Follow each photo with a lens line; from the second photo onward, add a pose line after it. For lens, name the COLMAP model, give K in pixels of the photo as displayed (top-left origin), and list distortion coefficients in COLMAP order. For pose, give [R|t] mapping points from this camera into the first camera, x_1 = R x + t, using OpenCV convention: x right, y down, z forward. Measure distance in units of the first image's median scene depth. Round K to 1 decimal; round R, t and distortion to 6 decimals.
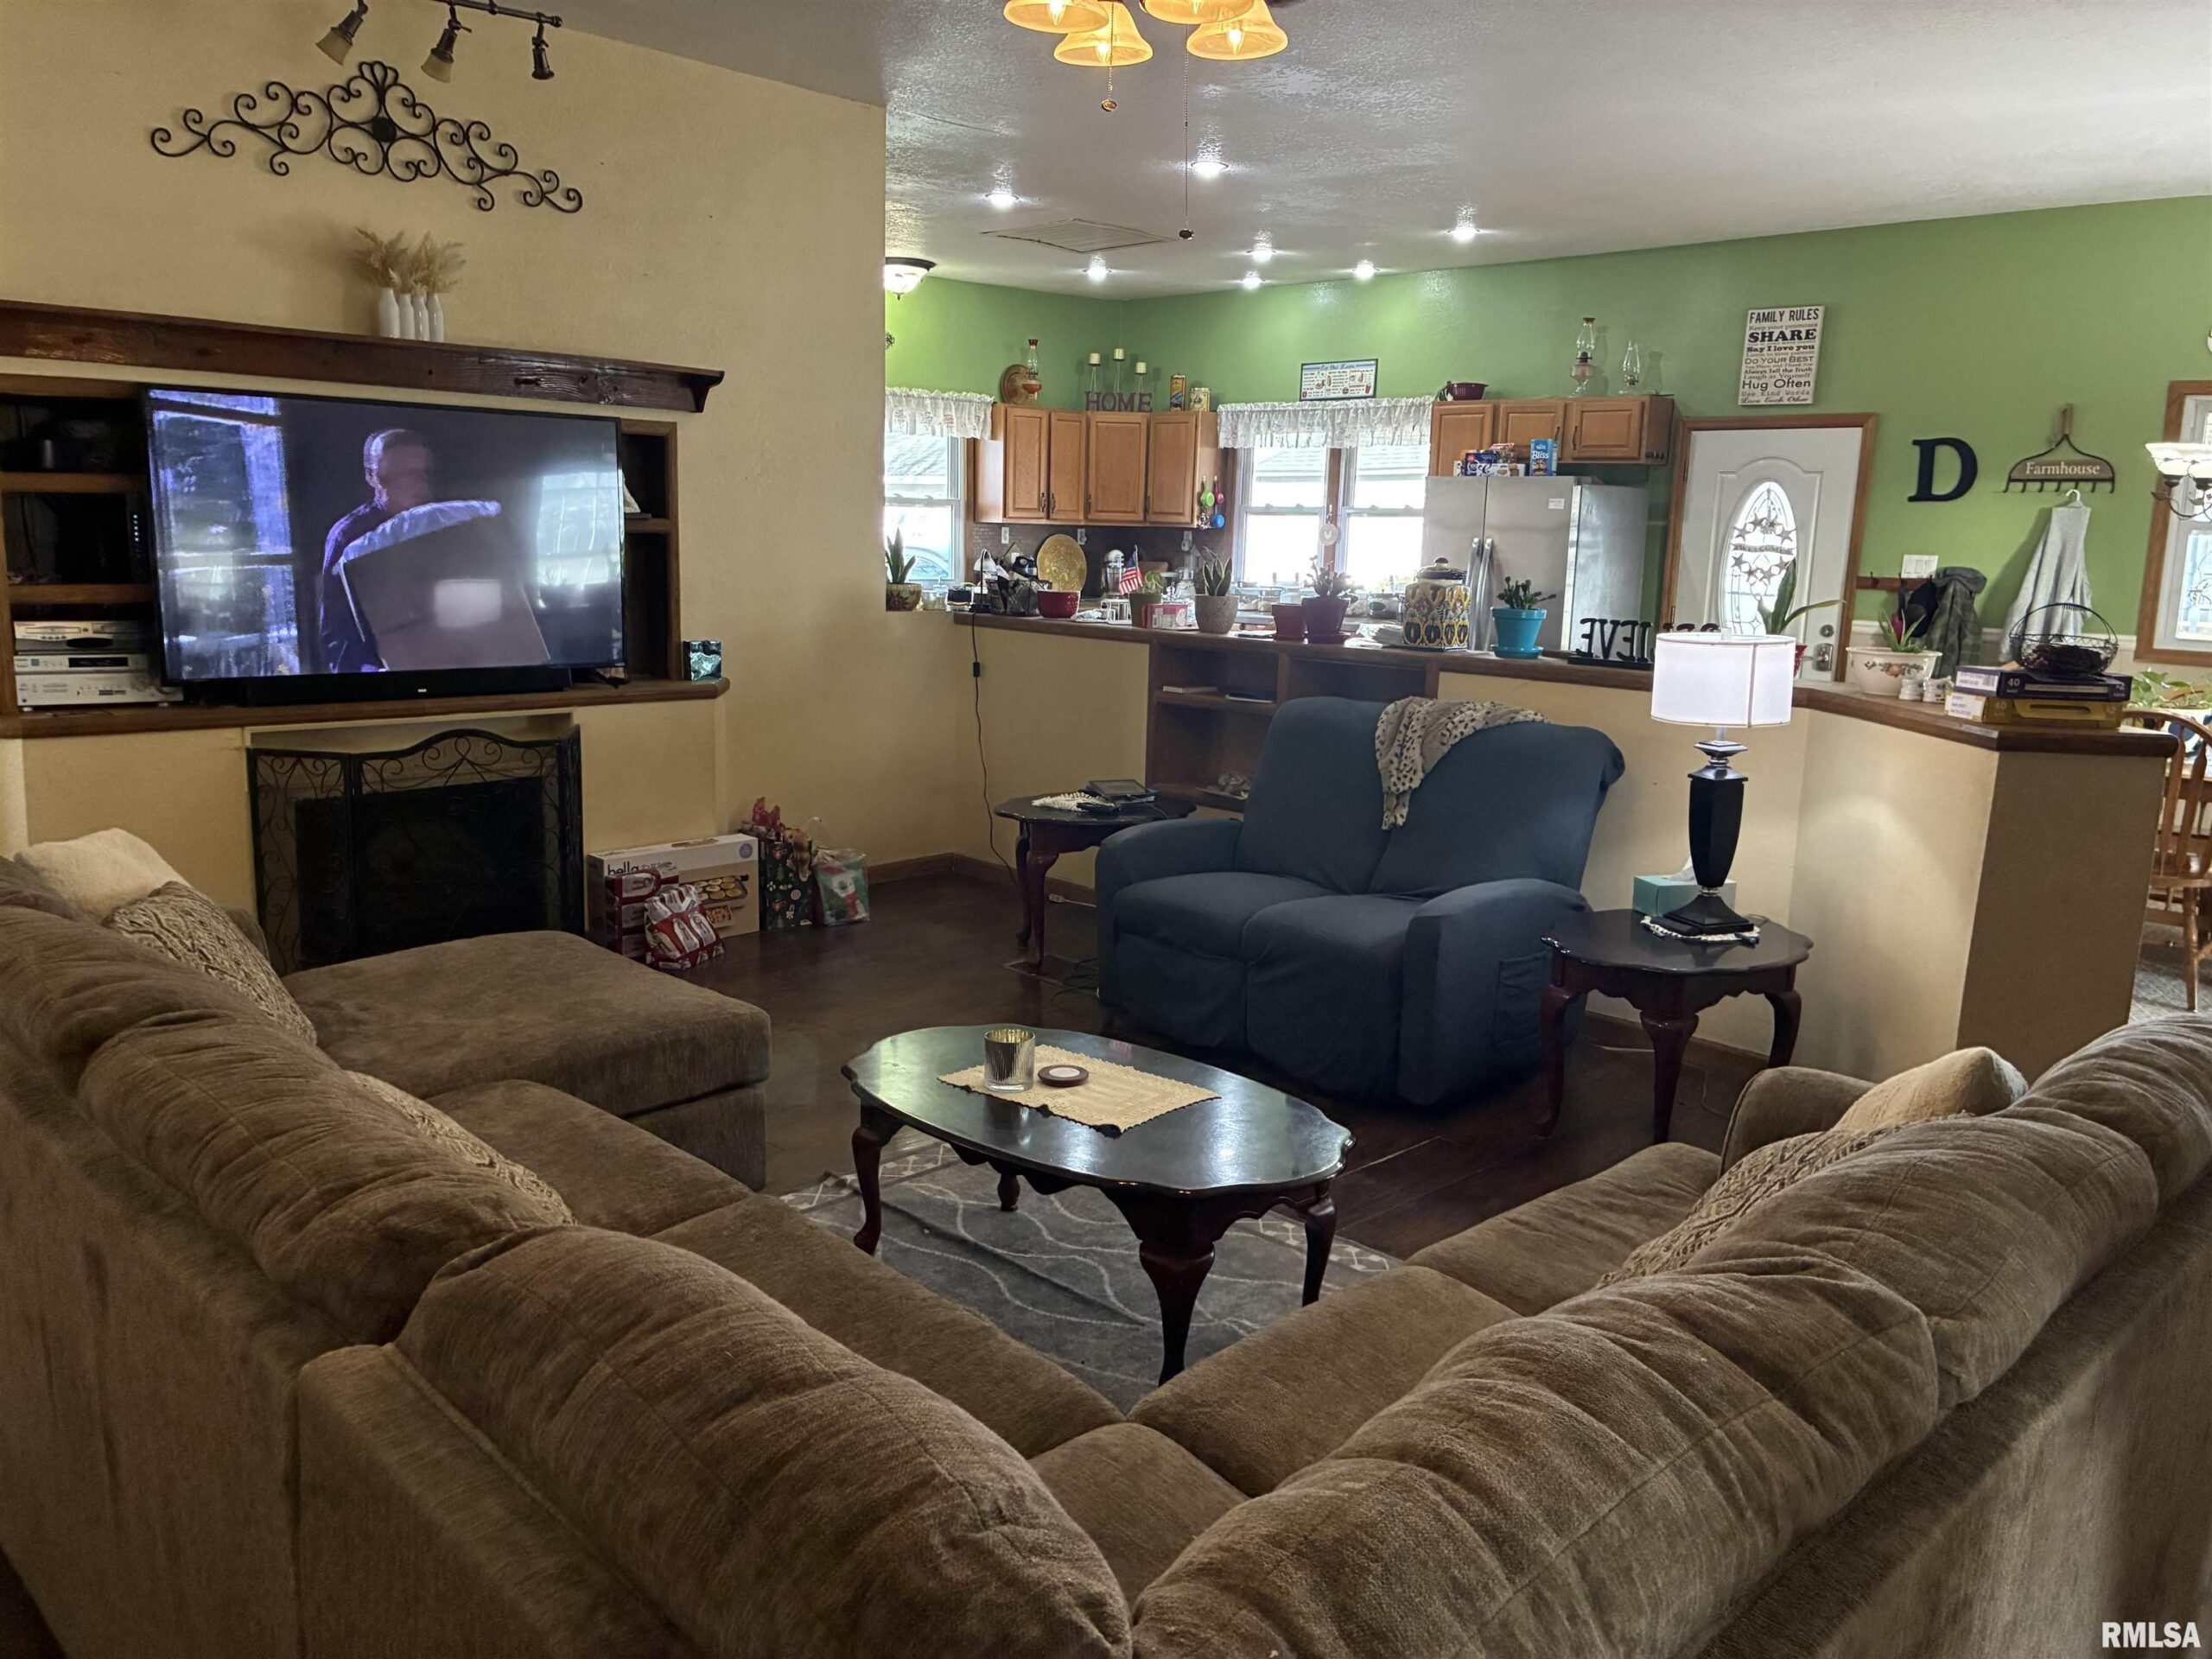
lens RADIAL K [[1683.1, 0, 1110.9], [0, 1683.1, 836.0], [0, 0, 1]] dist [0.030066, -0.019634]
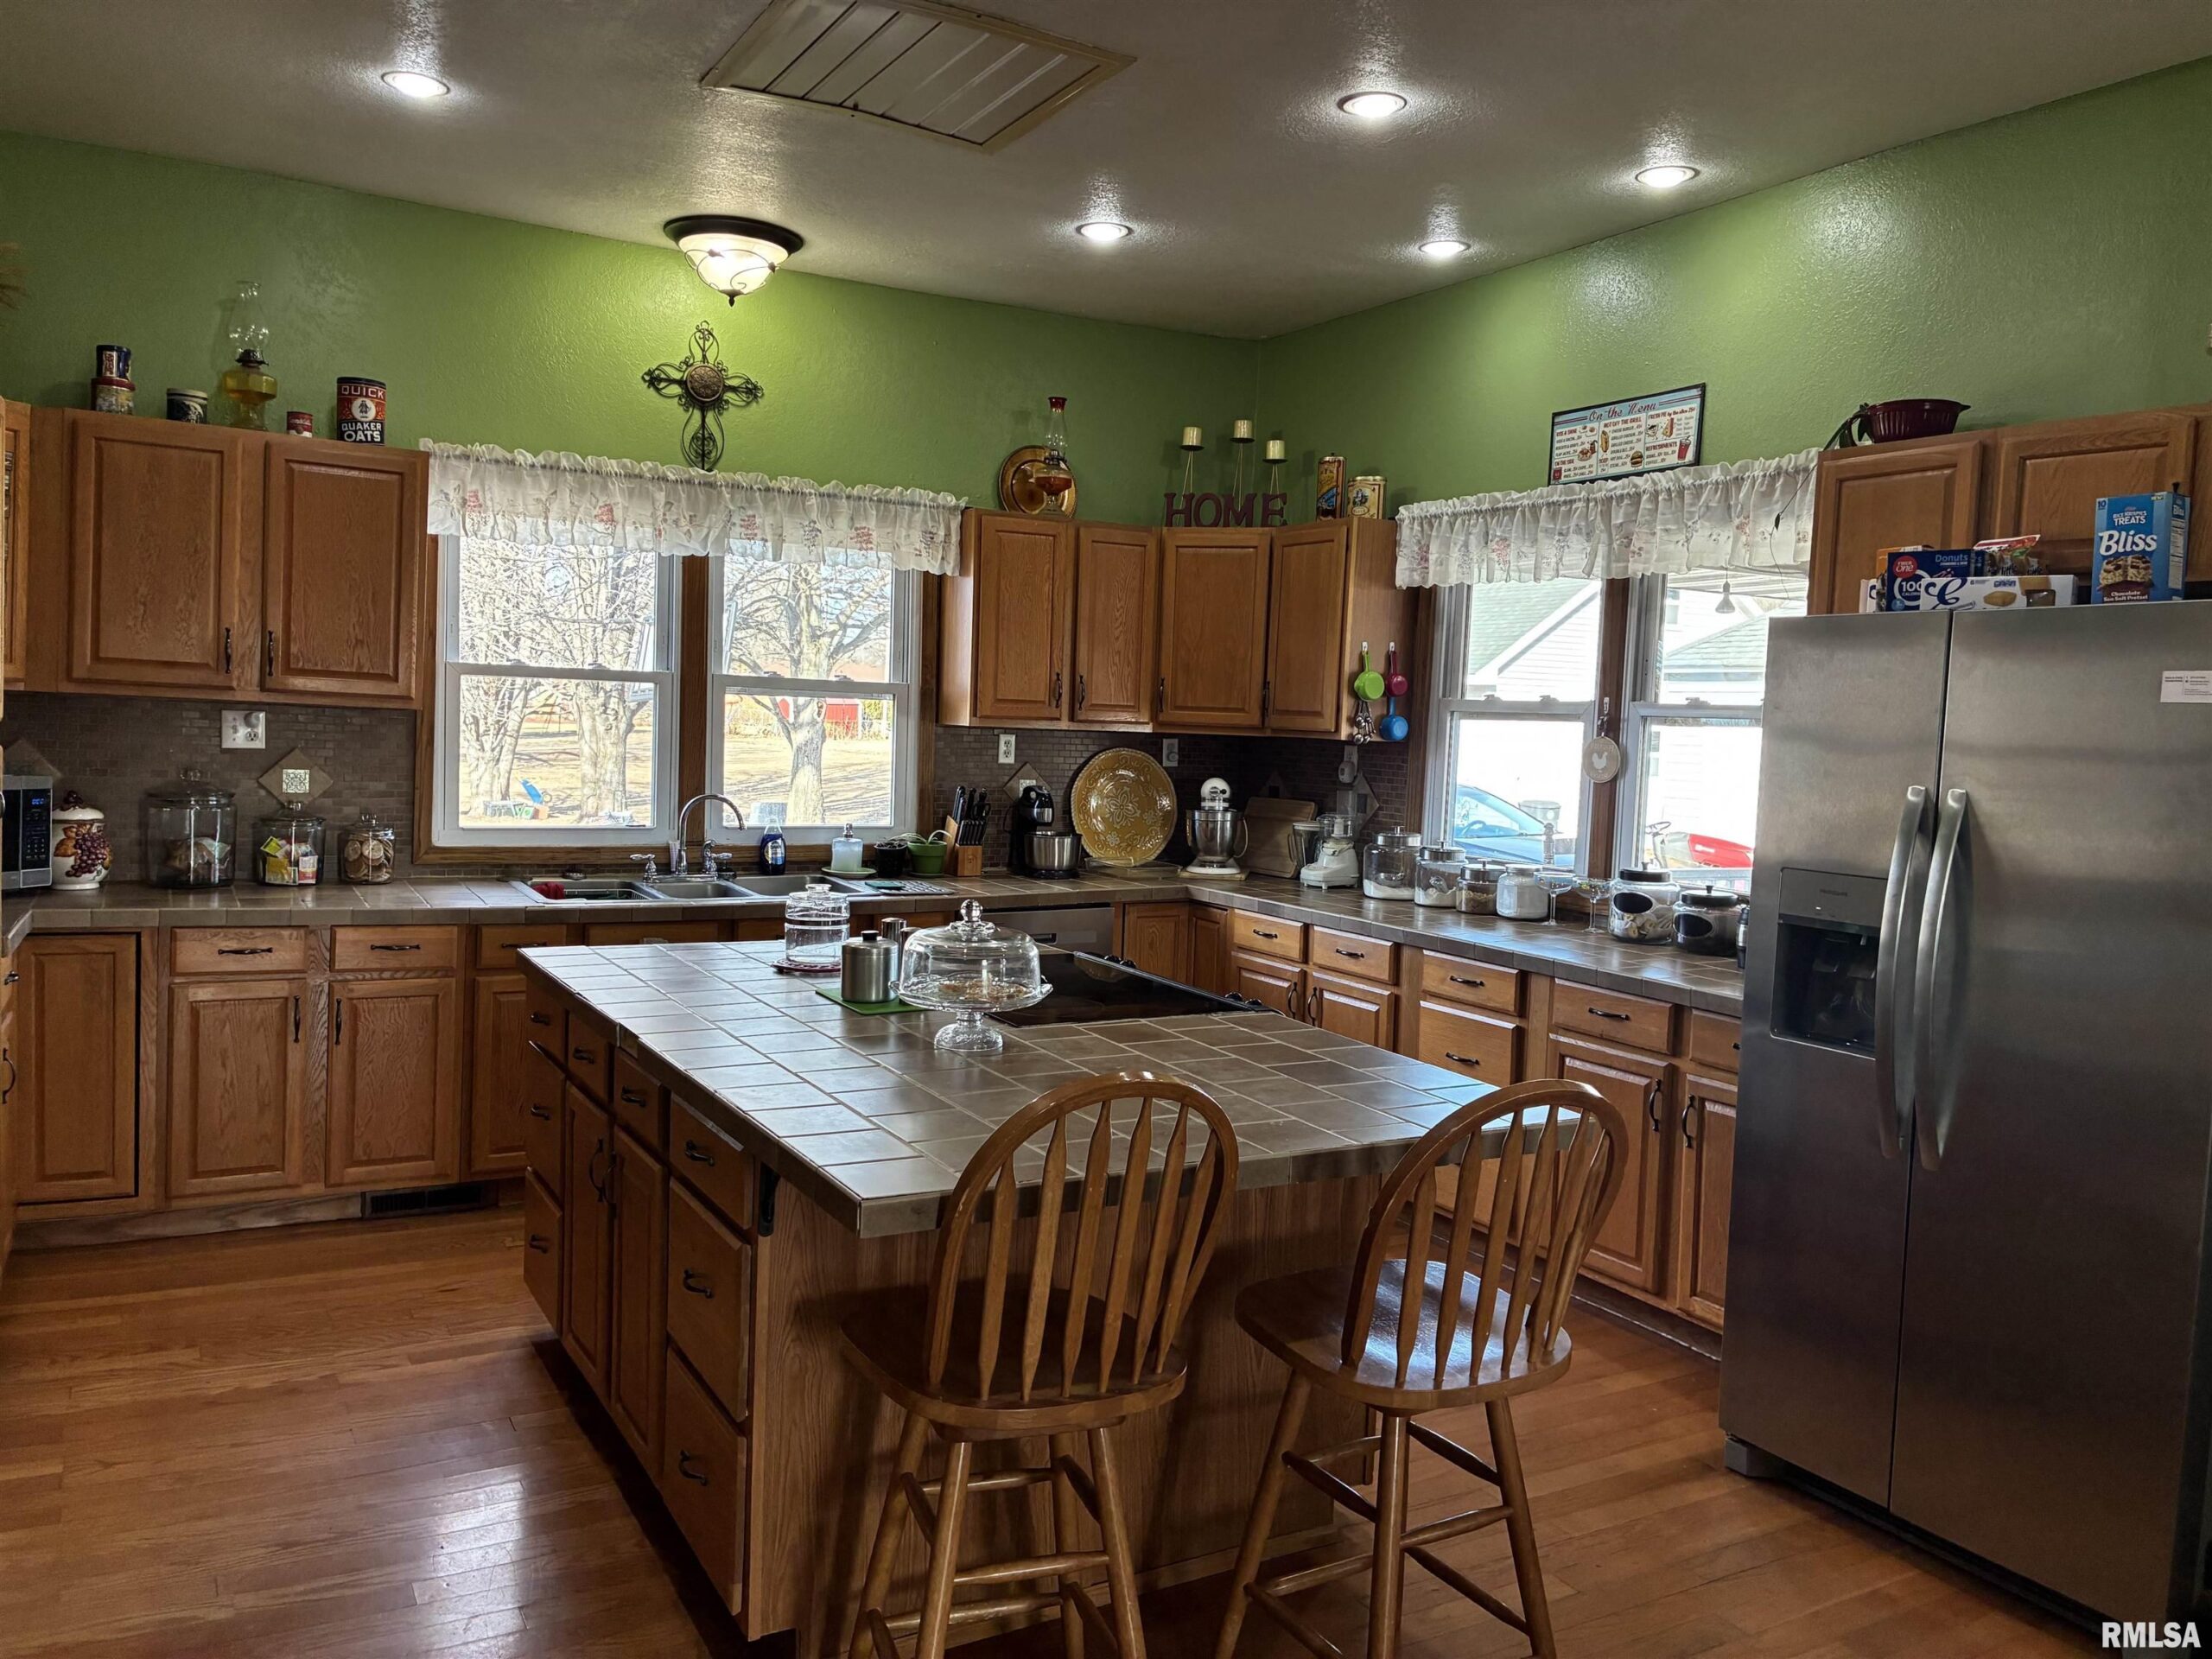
lens RADIAL K [[1683.1, 0, 1091.9], [0, 1683.1, 821.3], [0, 0, 1]] dist [0.030066, -0.019634]
pose [[0.959689, 0.028643, -0.279602, 0.122280], [-0.064169, 0.990849, -0.118744, -0.094497], [0.273642, 0.131899, 0.952745, 0.503135]]
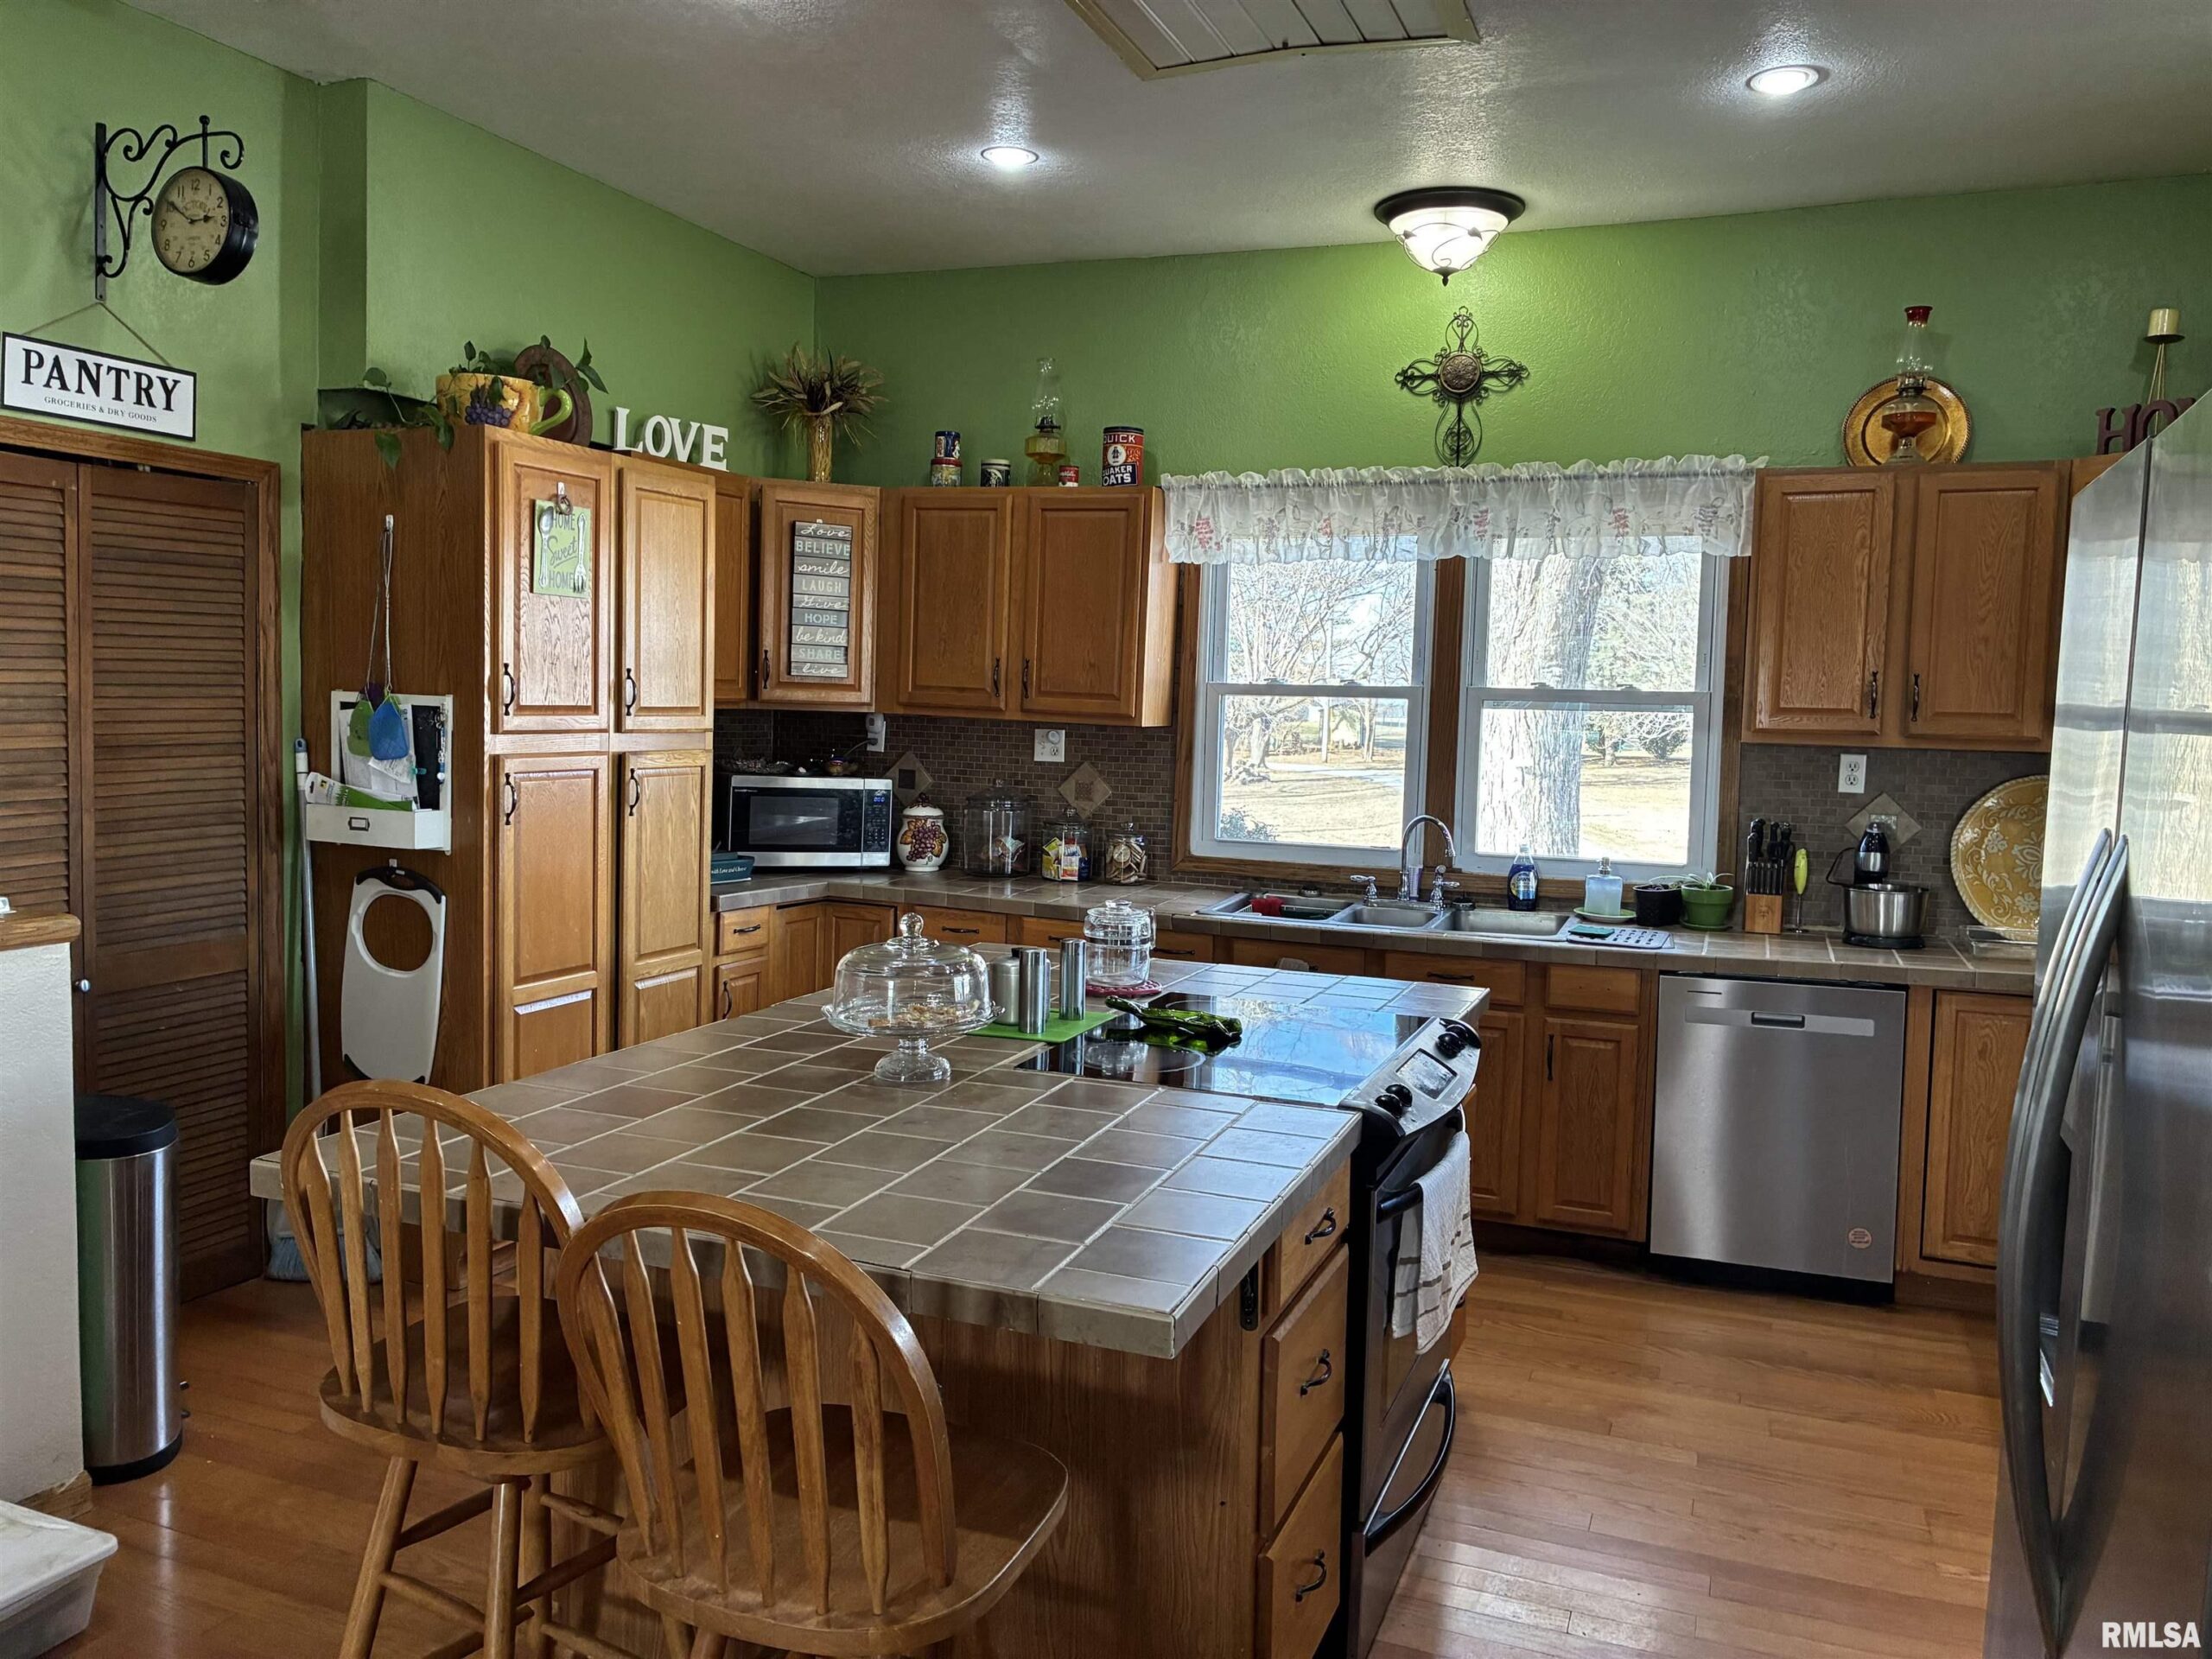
lens RADIAL K [[1683.1, 0, 1093.0], [0, 1683.1, 830.4], [0, 0, 1]] dist [0.030066, -0.019634]
pose [[0.378385, 0.054562, -0.924039, 0.267526], [-0.185851, 0.982411, -0.018095, -0.125062], [0.906799, 0.178581, 0.381870, 0.687091]]
